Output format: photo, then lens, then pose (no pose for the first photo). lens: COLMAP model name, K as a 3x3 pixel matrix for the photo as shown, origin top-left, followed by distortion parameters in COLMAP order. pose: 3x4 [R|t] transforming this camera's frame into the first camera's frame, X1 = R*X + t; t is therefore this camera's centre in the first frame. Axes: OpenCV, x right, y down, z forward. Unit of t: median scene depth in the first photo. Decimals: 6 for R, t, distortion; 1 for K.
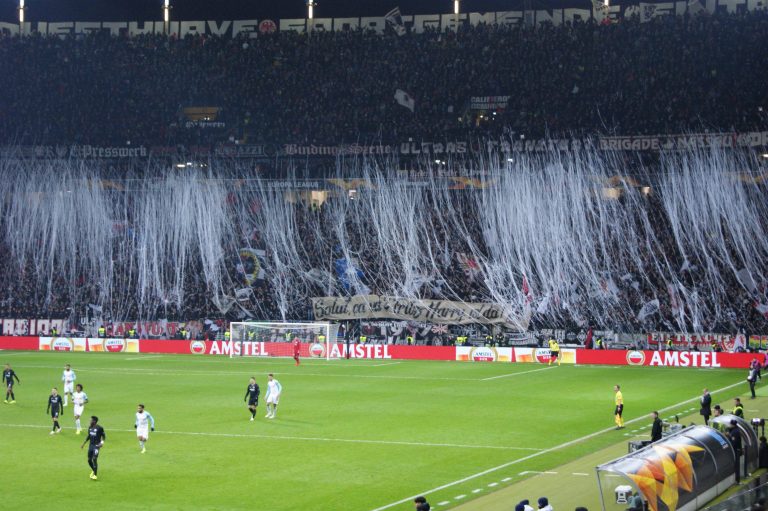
lens RADIAL K [[1773.4, 0, 394.4], [0, 1773.4, 254.2], [0, 0, 1]] dist [0.021395, -0.180618]
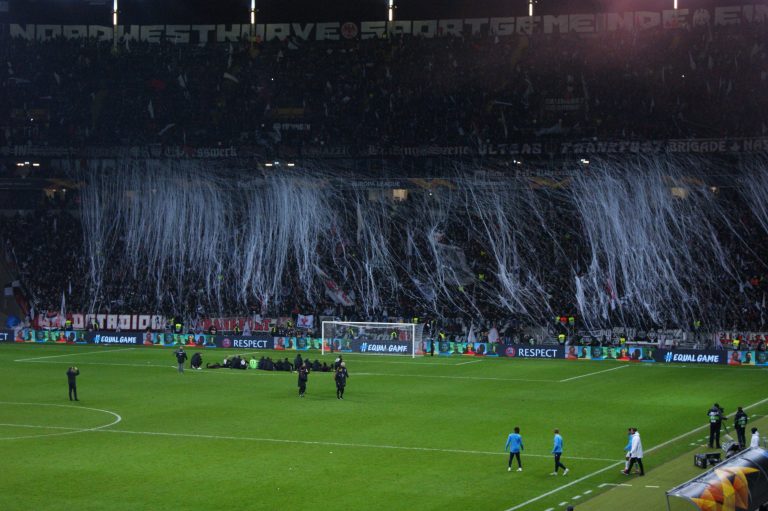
lens RADIAL K [[1858.1, 0, 382.7], [0, 1858.1, 233.2], [0, 0, 1]] dist [0.000062, 0.348531]
pose [[0.999301, -0.000269, -0.037380, -0.012304], [0.000972, 0.999823, 0.018796, -0.031520], [0.037369, -0.018819, 0.999124, -0.104322]]
